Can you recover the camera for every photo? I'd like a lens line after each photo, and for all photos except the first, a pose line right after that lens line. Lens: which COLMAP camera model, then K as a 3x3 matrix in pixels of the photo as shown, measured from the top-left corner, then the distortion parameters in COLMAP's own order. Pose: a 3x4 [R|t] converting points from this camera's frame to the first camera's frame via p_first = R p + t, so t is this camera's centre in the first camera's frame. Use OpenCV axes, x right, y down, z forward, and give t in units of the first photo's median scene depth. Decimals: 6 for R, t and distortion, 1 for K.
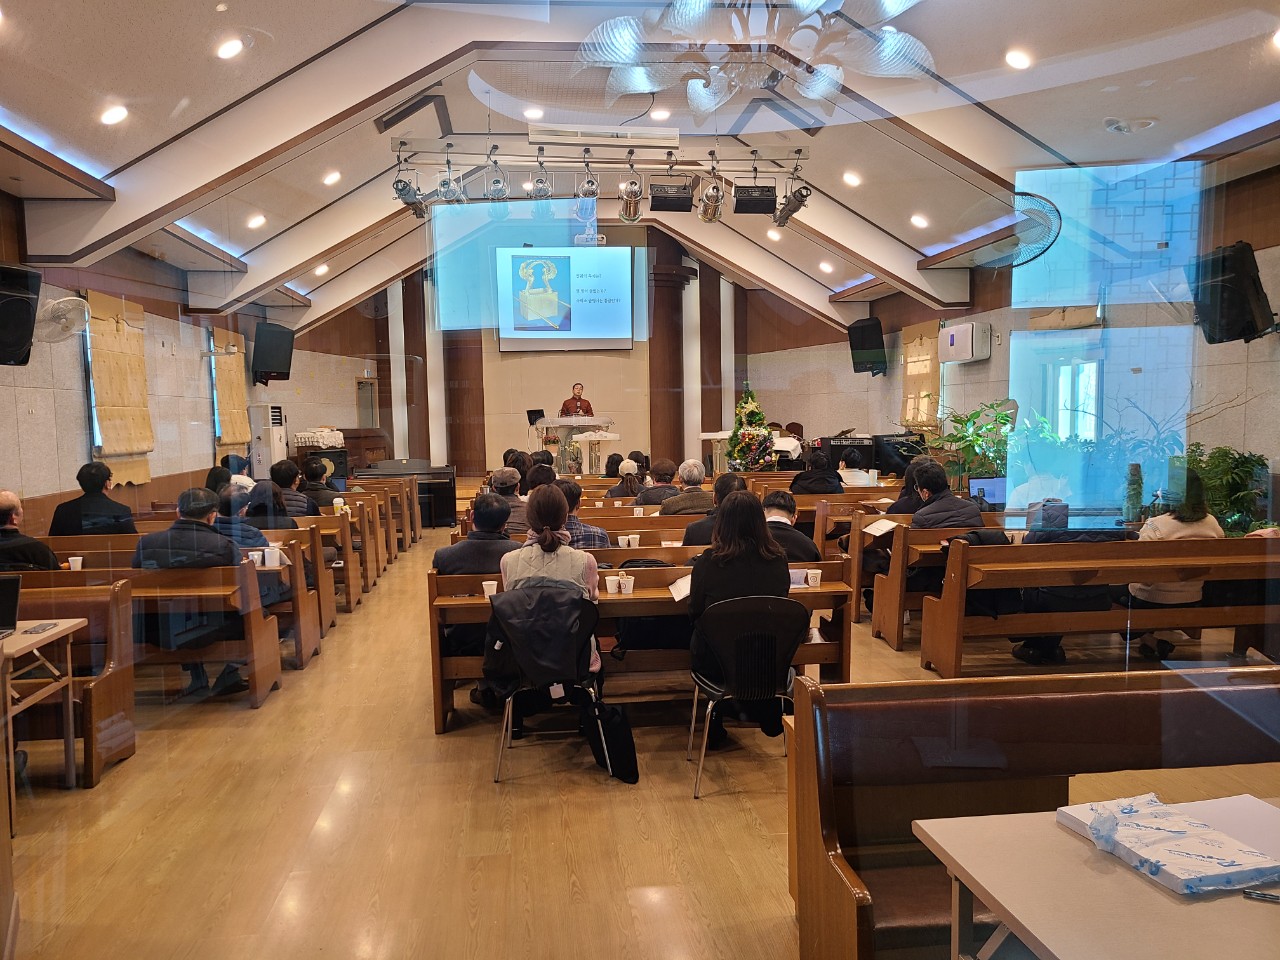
lens RADIAL K [[971.4, 0, 646.4], [0, 971.4, 497.9], [0, 0, 1]] dist [0.064299, -0.038523]
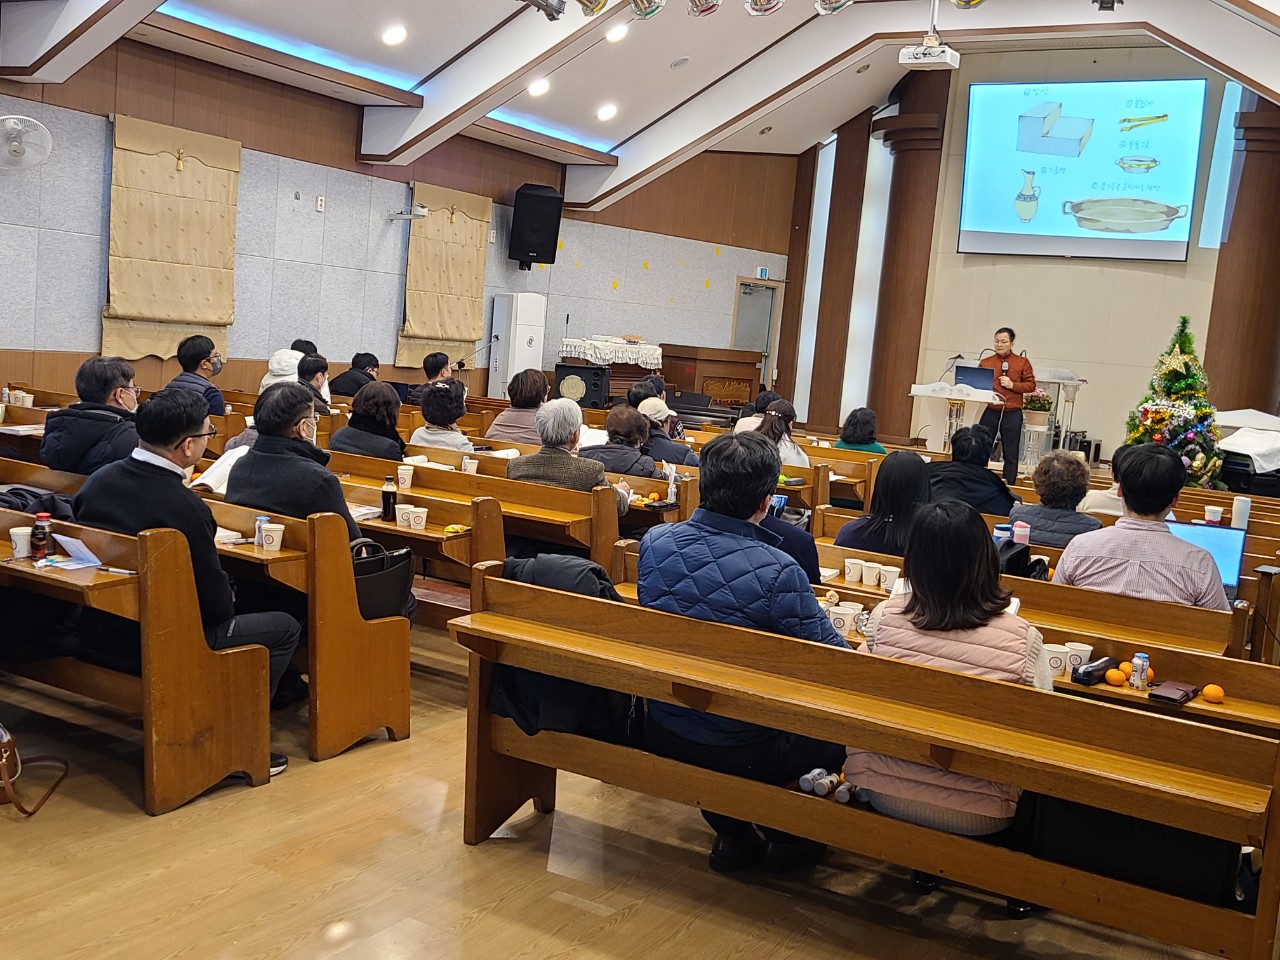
lens RADIAL K [[1427.0, 0, 608.4], [0, 1427.0, 481.1], [0, 0, 1]] dist [0.064926, -0.012614]
pose [[0.785174, 0.152850, -0.600116, 0.339805], [-0.155545, 0.986672, 0.047796, -0.018633], [0.599423, 0.055816, 0.798484, 0.188927]]
